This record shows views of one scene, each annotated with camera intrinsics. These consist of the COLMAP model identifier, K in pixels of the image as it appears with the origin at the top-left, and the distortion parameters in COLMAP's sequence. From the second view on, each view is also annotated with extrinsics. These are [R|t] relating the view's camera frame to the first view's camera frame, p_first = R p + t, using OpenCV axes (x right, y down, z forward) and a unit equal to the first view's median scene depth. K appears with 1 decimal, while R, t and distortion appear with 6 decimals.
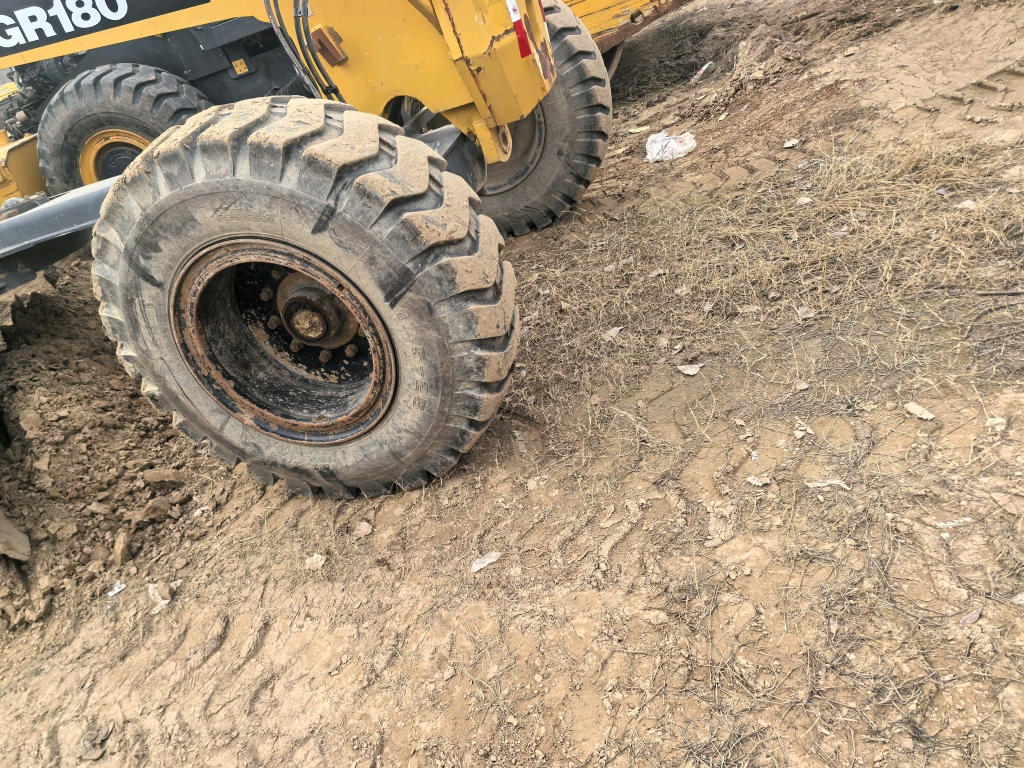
lens RADIAL K [[816.9, 0, 510.1], [0, 816.9, 410.4], [0, 0, 1]] dist [0.067925, -0.093825]
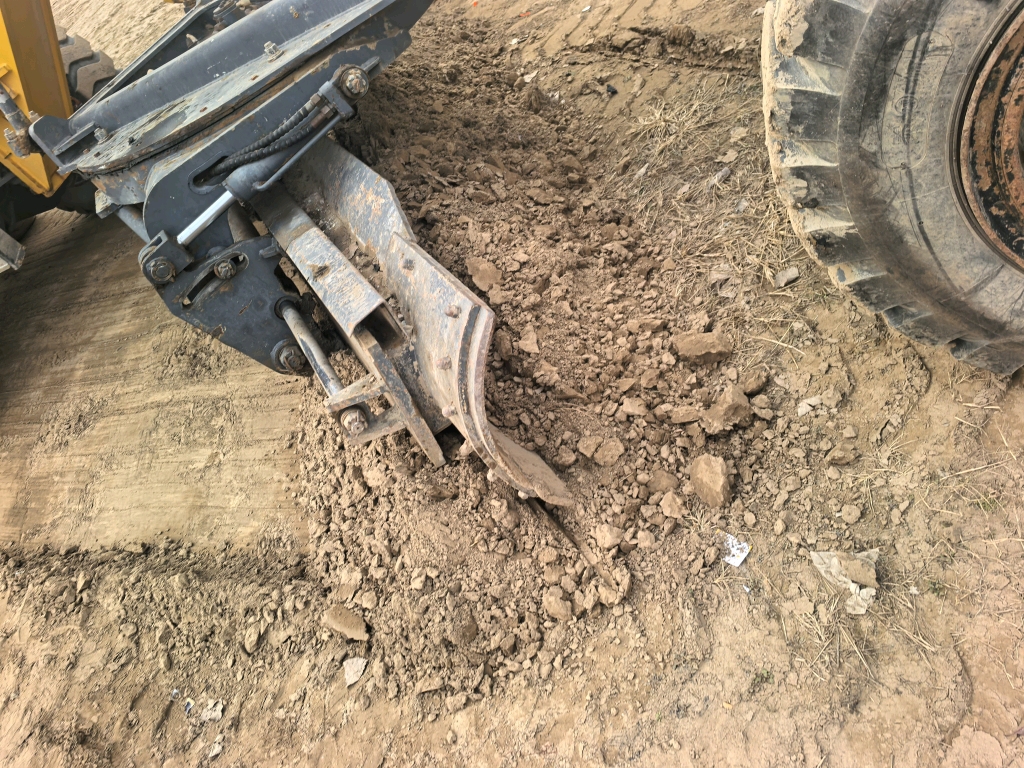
lens RADIAL K [[800.7, 0, 512.0], [0, 800.7, 384.0], [0, 0, 1]] dist [0.073375, -0.085656]
pose [[0.980787, -0.062036, -0.184956, -0.537878], [0.111257, 0.956664, 0.269102, -0.089525], [0.160247, -0.284509, 0.945185, 0.448518]]
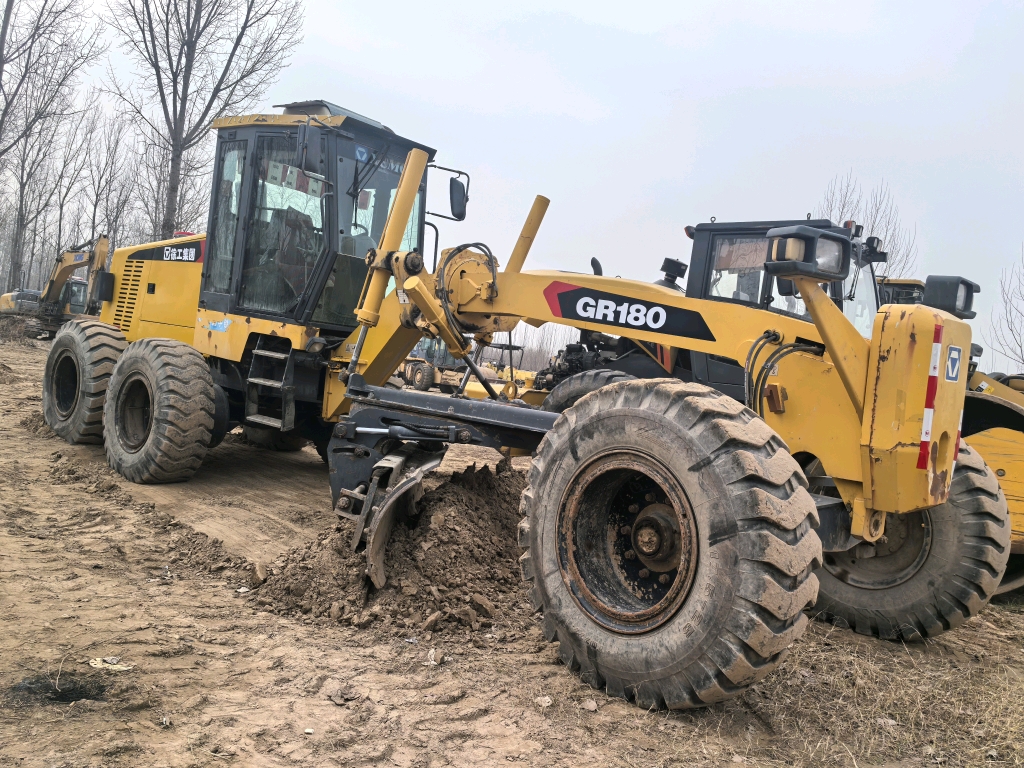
lens RADIAL K [[816.9, 0, 510.1], [0, 816.9, 410.4], [0, 0, 1]] dist [0.067925, -0.093825]
pose [[0.751701, 0.420788, -0.507822, 0.150987], [-0.602244, 0.751797, -0.268520, 0.203823], [0.268789, 0.507680, 0.818543, -0.209347]]
